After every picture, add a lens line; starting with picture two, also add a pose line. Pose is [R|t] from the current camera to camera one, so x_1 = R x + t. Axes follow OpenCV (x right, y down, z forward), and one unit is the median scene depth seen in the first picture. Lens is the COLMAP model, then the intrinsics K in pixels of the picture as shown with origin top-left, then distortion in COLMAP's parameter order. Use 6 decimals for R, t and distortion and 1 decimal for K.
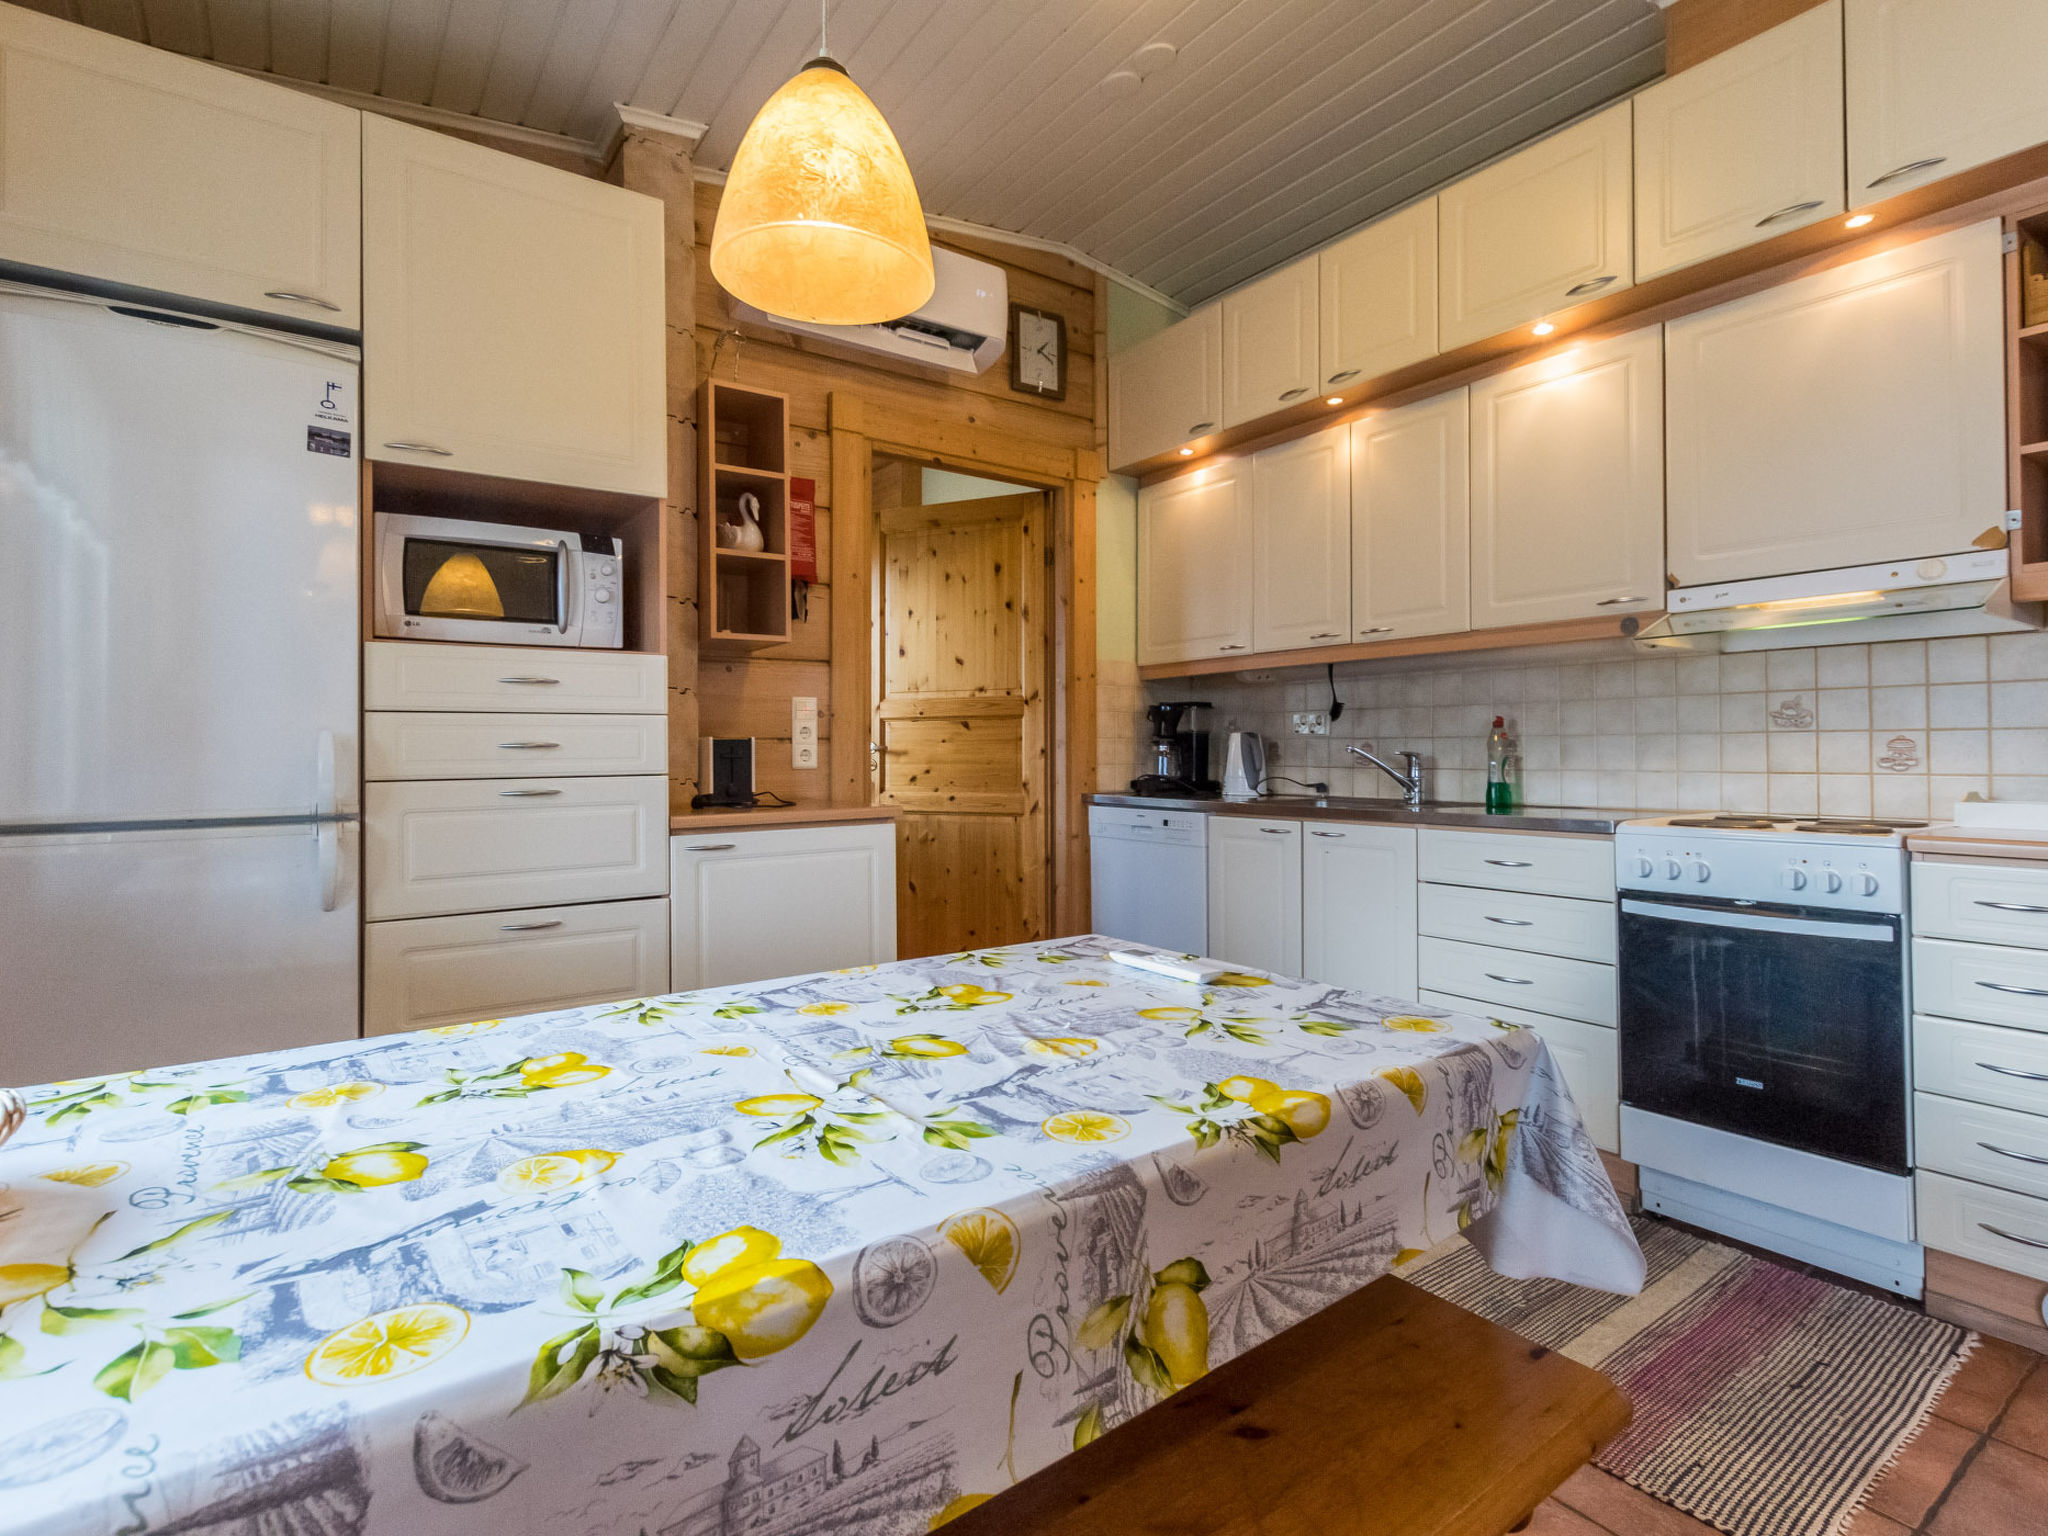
lens RADIAL K [[1012.7, 0, 1017.9], [0, 1012.7, 738.2], [0, 0, 1]] dist [0.010812, -0.007390]
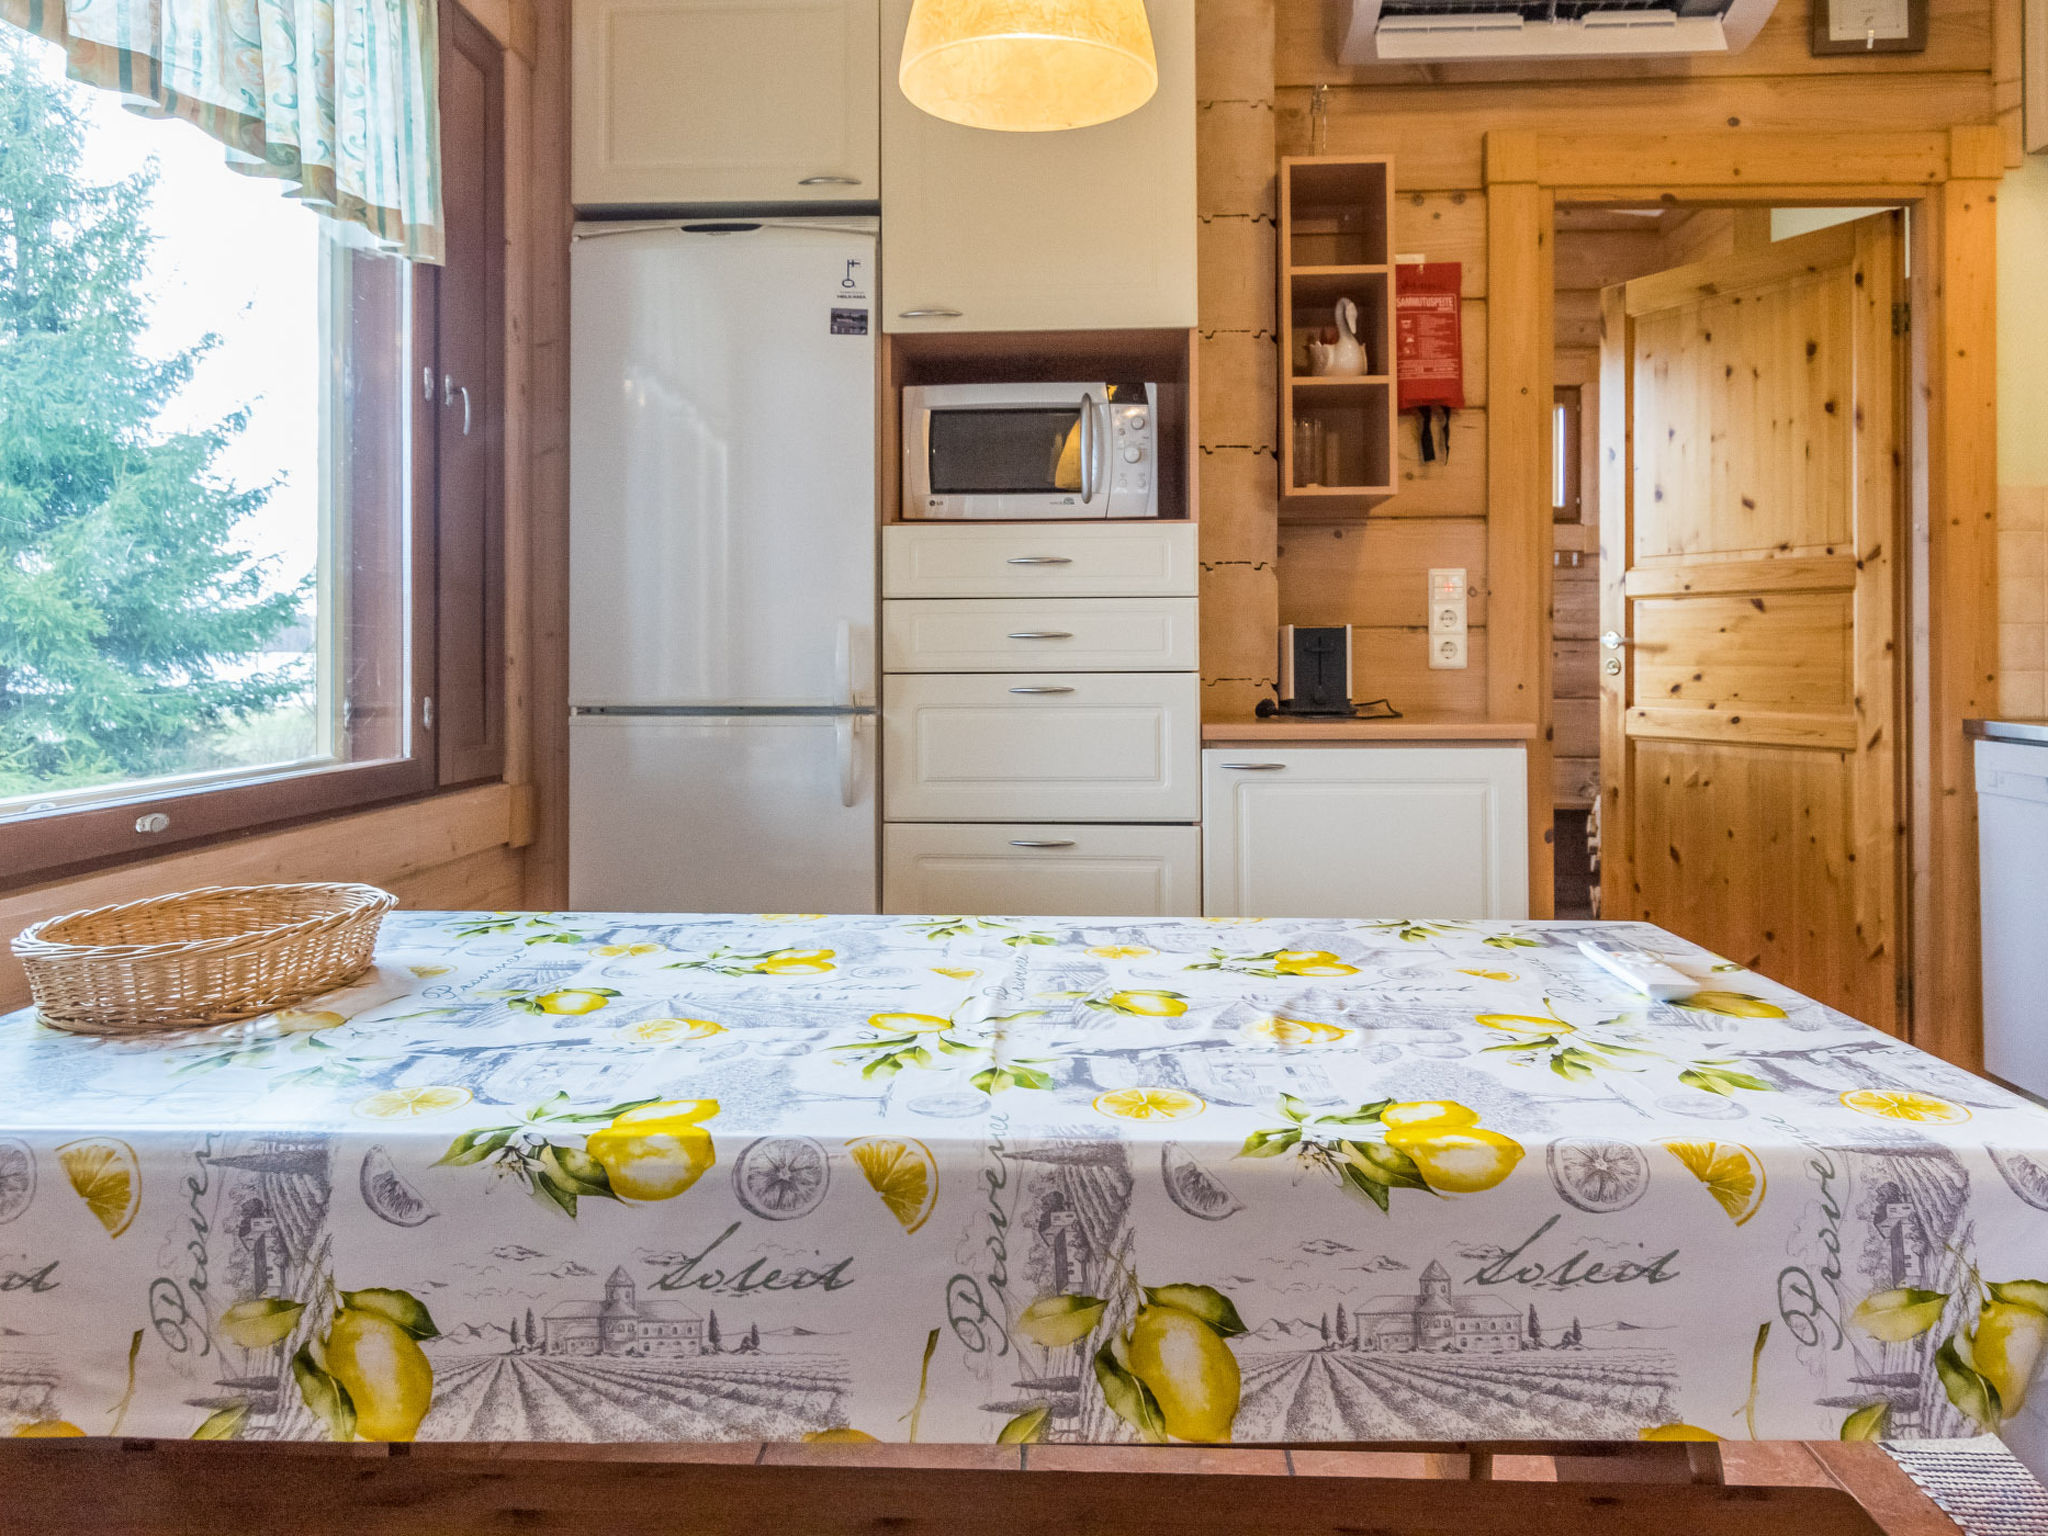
lens RADIAL K [[1450.8, 0, 1018.1], [0, 1450.8, 634.8], [0, 0, 1]] dist [0.002000, 0.002081]
pose [[0.781347, -0.002118, -0.624093, 0.221435], [0.004262, 0.999989, 0.001942, 0.003300], [0.624082, -0.004177, 0.781348, 0.013663]]
